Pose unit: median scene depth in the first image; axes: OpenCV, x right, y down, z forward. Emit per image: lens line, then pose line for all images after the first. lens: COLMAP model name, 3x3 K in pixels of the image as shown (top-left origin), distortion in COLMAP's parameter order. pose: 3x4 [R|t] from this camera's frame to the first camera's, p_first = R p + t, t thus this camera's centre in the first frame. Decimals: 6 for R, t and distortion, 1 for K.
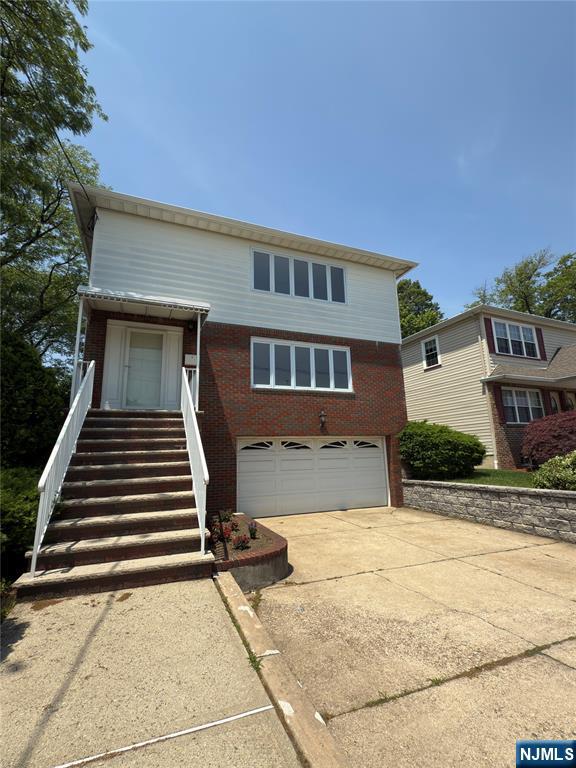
lens RADIAL K [[350.1, 0, 288.0], [0, 350.1, 384.0], [0, 0, 1]] dist [0.002562, -0.000232]
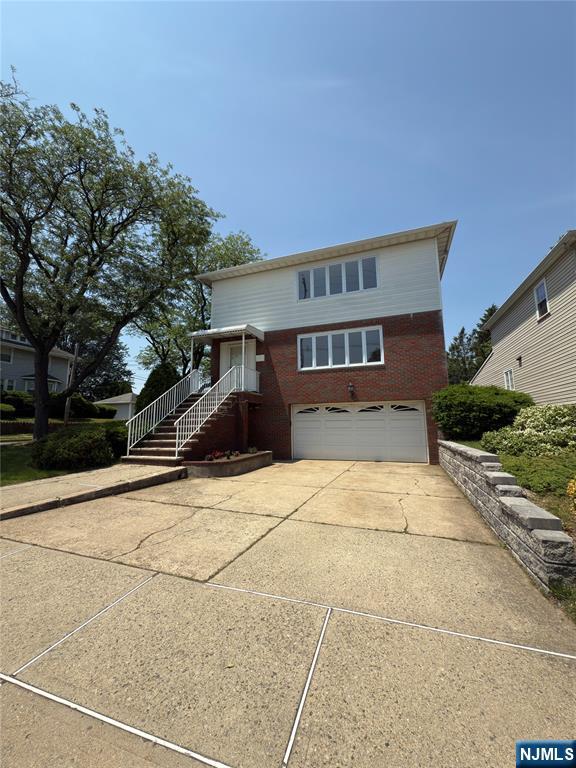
lens RADIAL K [[306.9, 0, 288.0], [0, 306.9, 384.0], [0, 0, 1]] dist [0.000908, 0.000498]
pose [[0.739354, -0.075788, -0.669038, 0.637153], [0.125058, 0.991813, 0.025851, 0.023981], [0.661601, -0.102782, 0.742779, 0.024057]]
